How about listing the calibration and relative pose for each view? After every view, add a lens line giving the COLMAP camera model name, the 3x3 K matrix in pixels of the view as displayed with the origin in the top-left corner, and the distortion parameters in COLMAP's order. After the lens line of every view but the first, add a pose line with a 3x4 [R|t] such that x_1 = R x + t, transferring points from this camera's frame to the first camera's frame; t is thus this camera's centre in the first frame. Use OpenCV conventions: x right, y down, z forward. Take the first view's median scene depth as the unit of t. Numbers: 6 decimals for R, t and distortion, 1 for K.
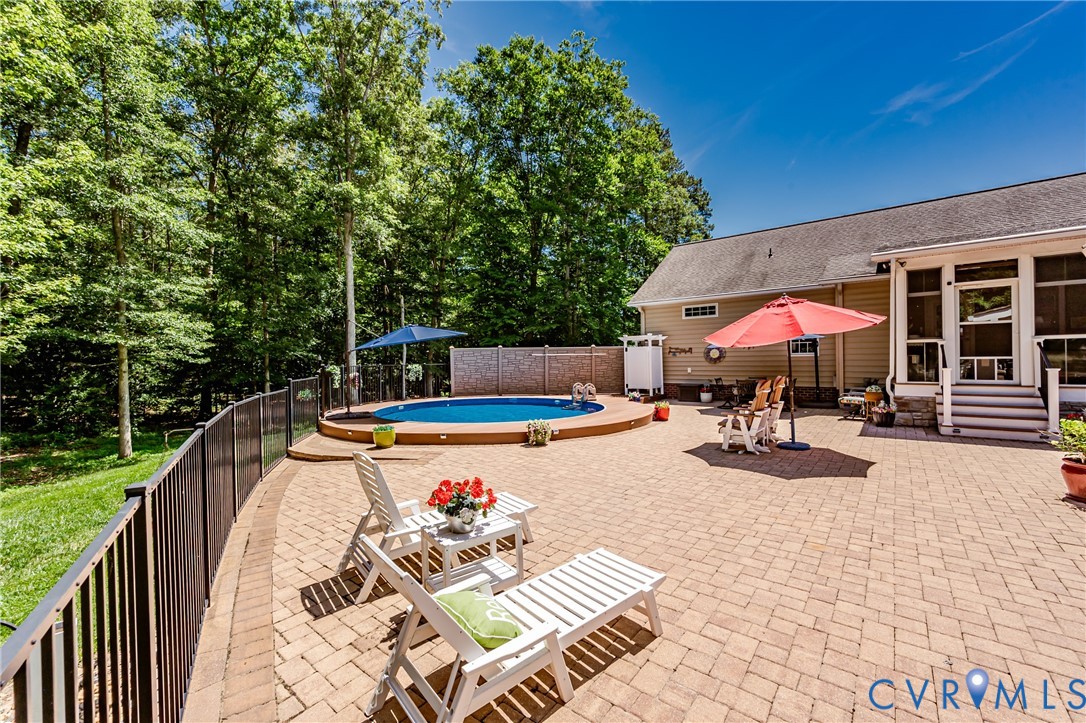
lens RADIAL K [[438.5, 0, 535.2], [0, 438.5, 359.1], [0, 0, 1]] dist [-0.000339, -0.000221]
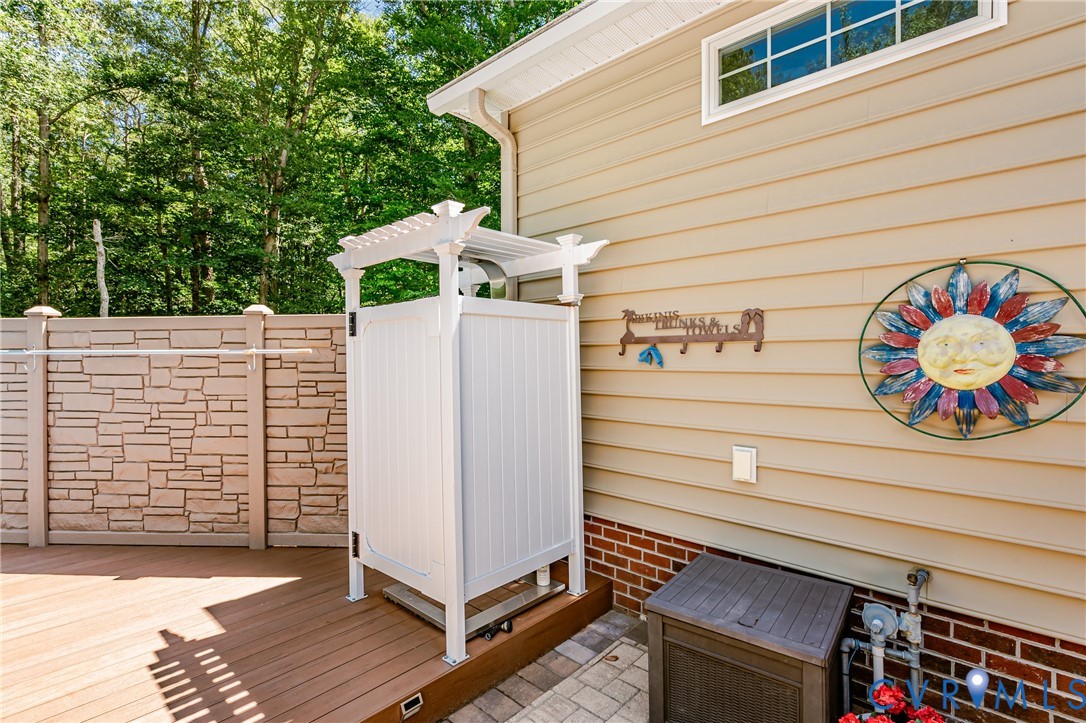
lens RADIAL K [[501.6, 0, 544.3], [0, 501.6, 362.0], [0, 0, 1]] dist [-0.000830, 0.000318]
pose [[0.998817, 0.007350, -0.048075, 0.274339], [-0.006650, 0.999870, 0.014703, -0.010237], [0.048177, -0.014366, 0.998735, 0.777491]]
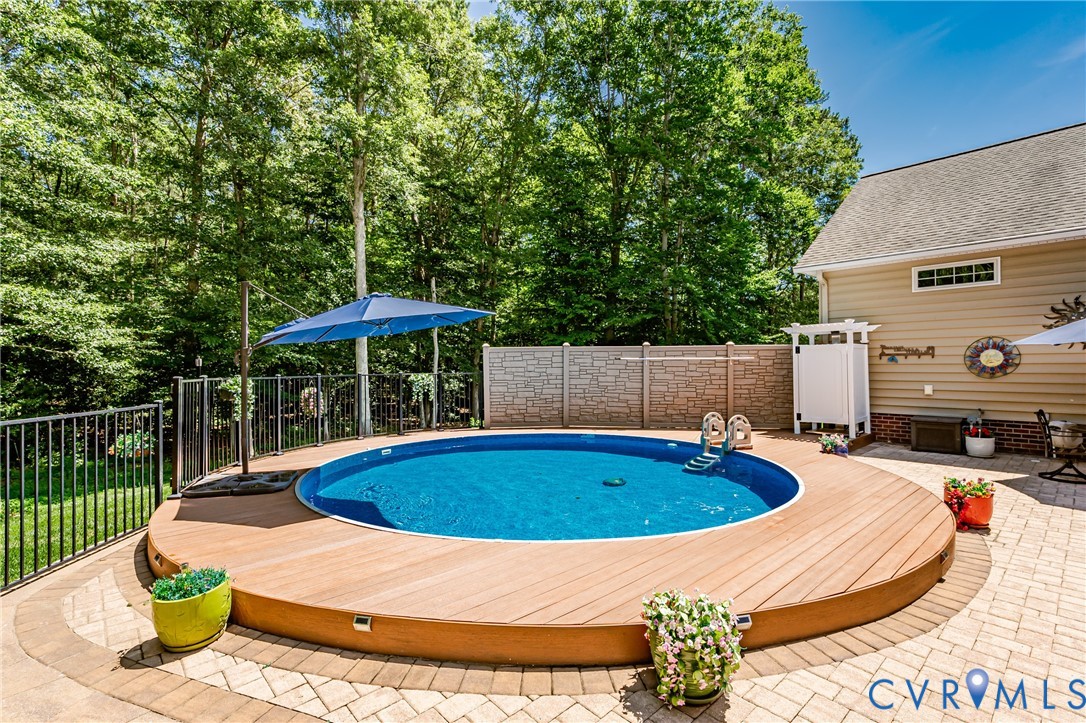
lens RADIAL K [[501.6, 0, 539.6], [0, 501.6, 359.3], [0, 0, 1]] dist [-0.000830, 0.000318]
pose [[0.989556, 0.005604, -0.144039, -0.017883], [-0.006805, 0.999946, -0.007847, -0.002859], [0.143988, 0.008745, 0.989541, 0.323557]]
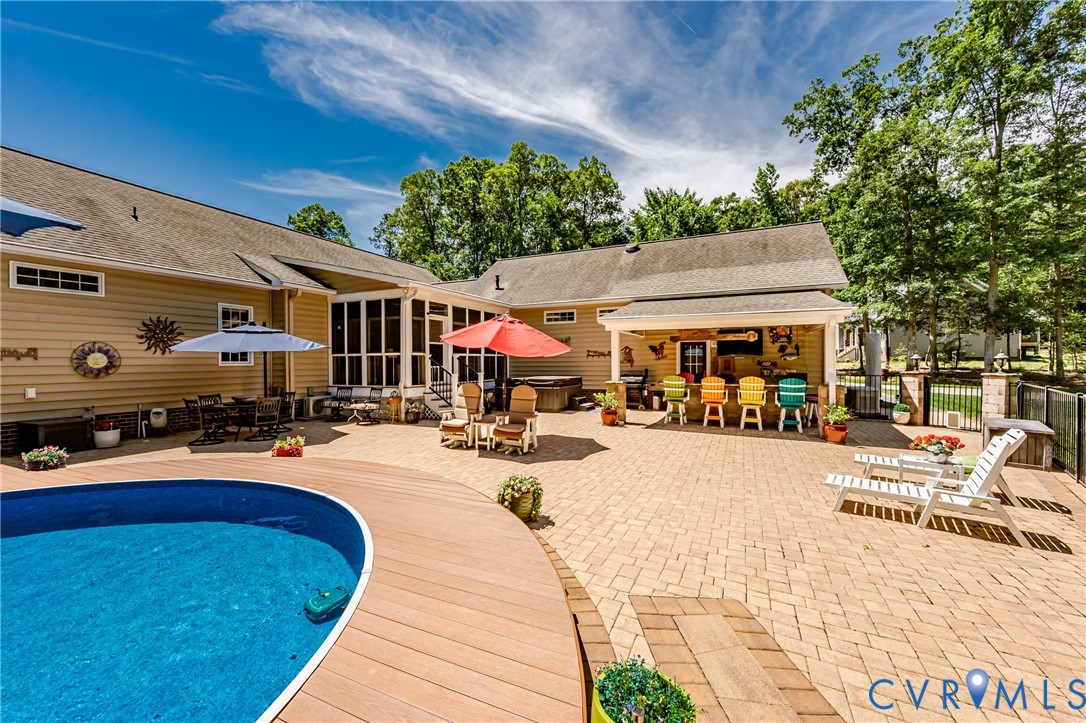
lens RADIAL K [[438.5, 0, 539.6], [0, 438.5, 363.6], [0, 0, 1]] dist [-0.000339, -0.000221]
pose [[-0.256217, 0.006541, 0.966597, -0.259785], [0.007682, 0.999959, -0.004731, -0.001379], [-0.966589, 0.006214, -0.256257, 0.533140]]
